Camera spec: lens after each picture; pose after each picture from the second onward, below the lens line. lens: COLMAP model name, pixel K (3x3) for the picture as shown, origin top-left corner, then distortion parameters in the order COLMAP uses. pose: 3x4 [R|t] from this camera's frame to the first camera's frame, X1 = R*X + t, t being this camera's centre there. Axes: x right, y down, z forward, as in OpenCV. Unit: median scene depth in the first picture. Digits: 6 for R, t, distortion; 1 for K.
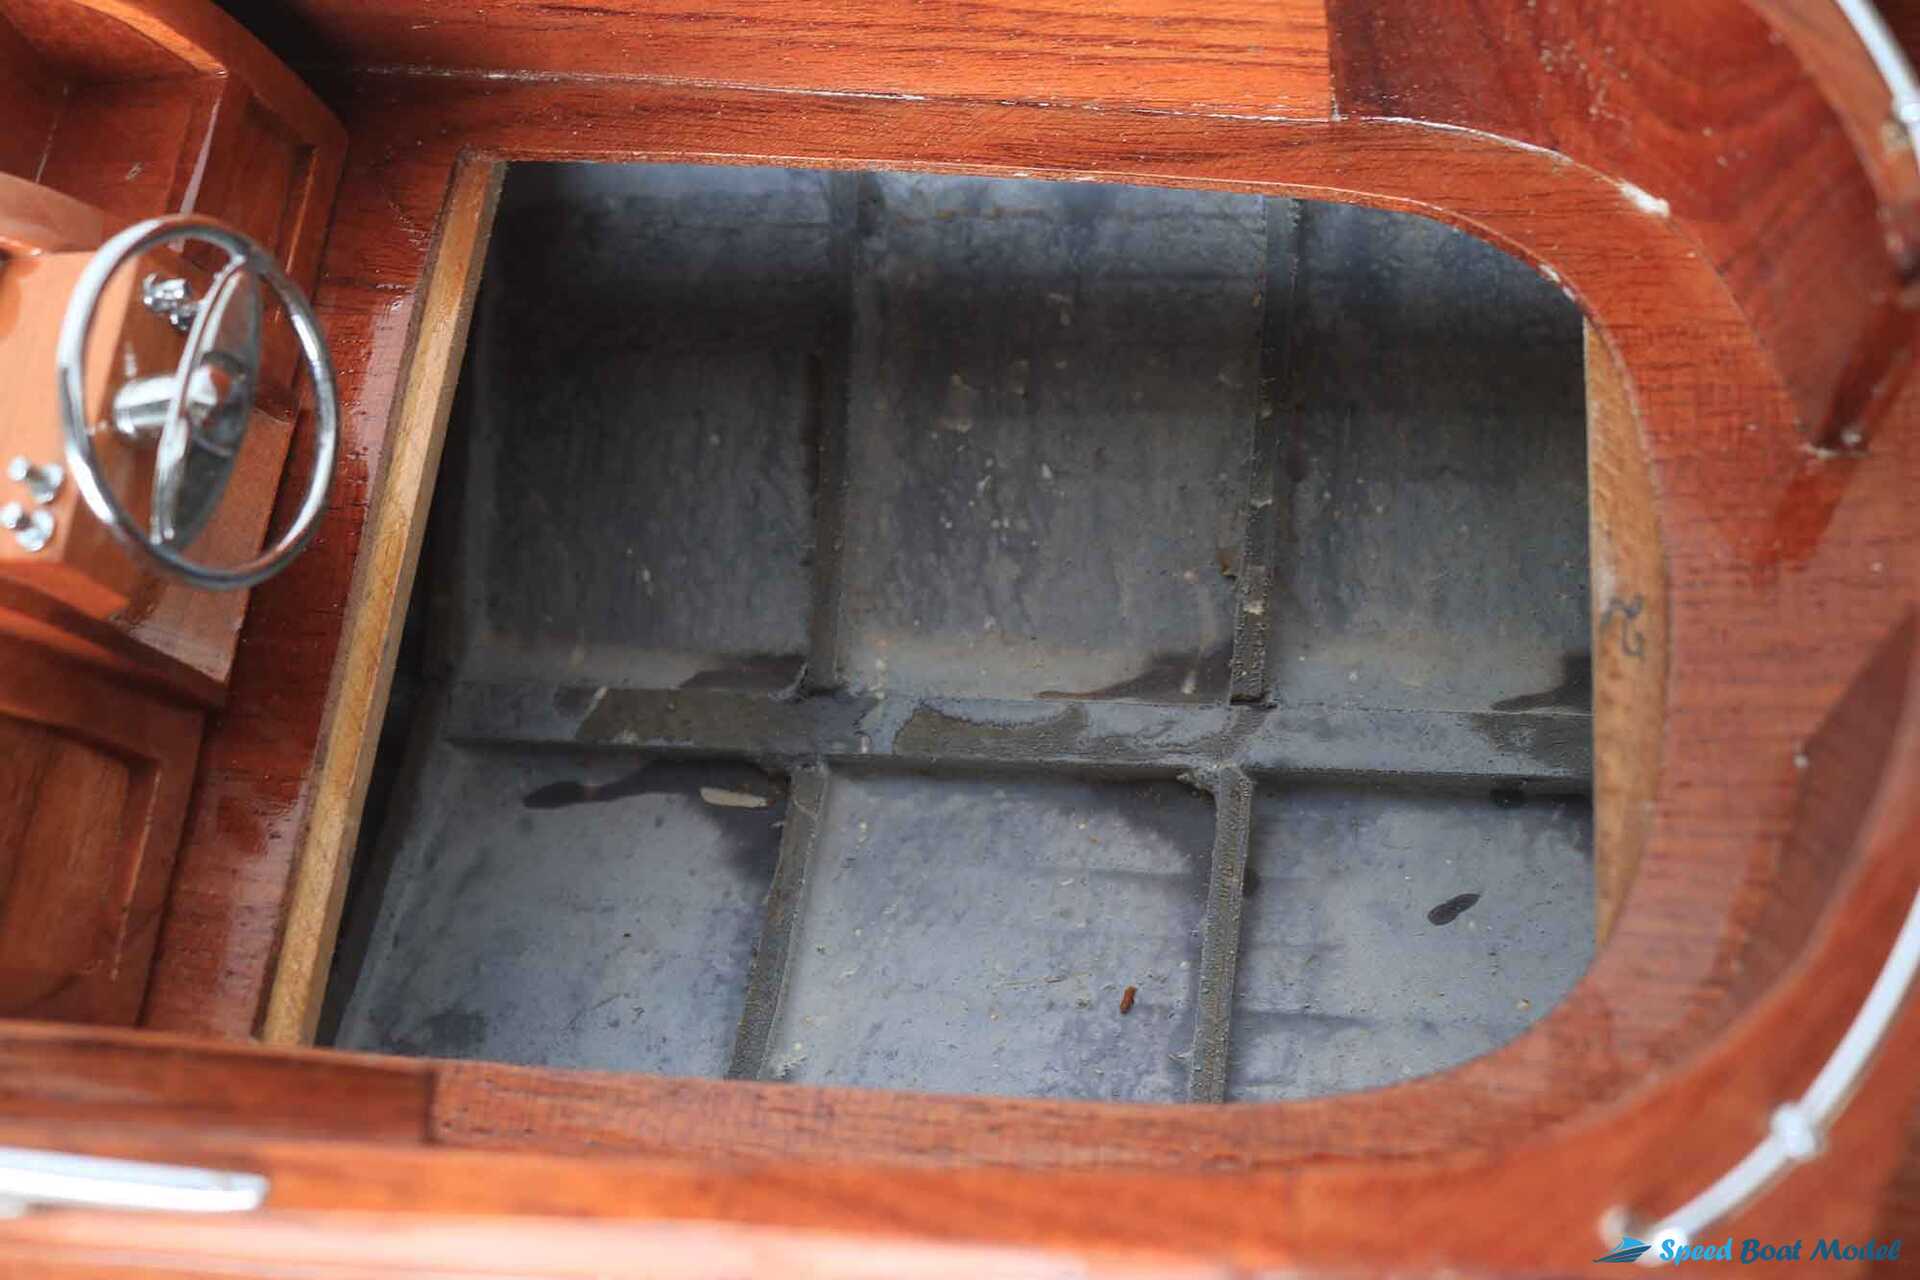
lens RADIAL K [[1832.8, 0, 933.4], [0, 1832.8, 631.8], [0, 0, 1]] dist [-0.149925, 0.161281]
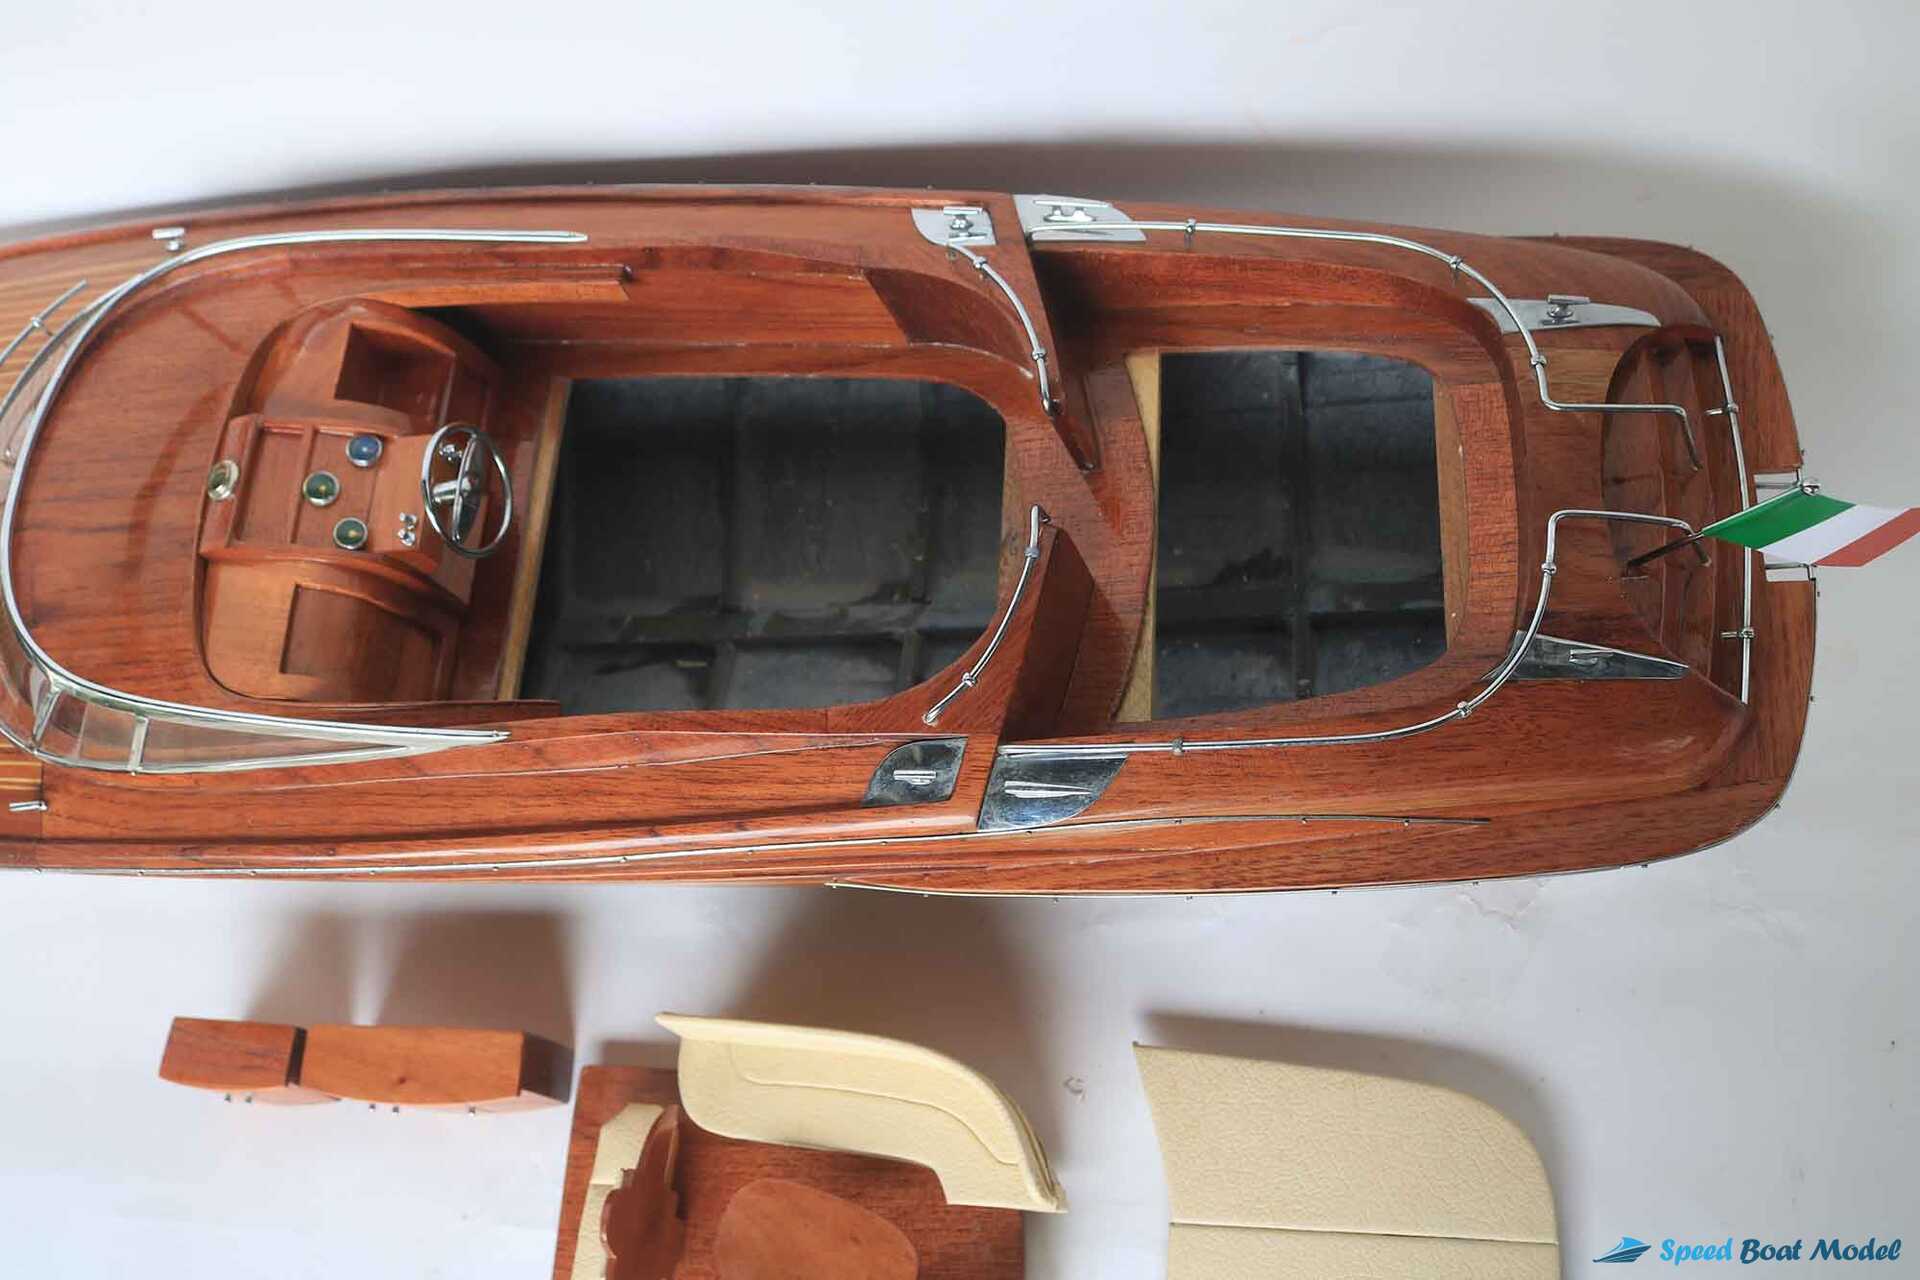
lens RADIAL K [[1832.8, 0, 933.4], [0, 1832.8, 631.8], [0, 0, 1]] dist [-0.149925, 0.161281]
pose [[0.997515, -0.054330, -0.044846, 0.277981], [0.052739, 0.997962, -0.035931, 0.150416], [0.046707, 0.033477, 0.998348, -1.149464]]
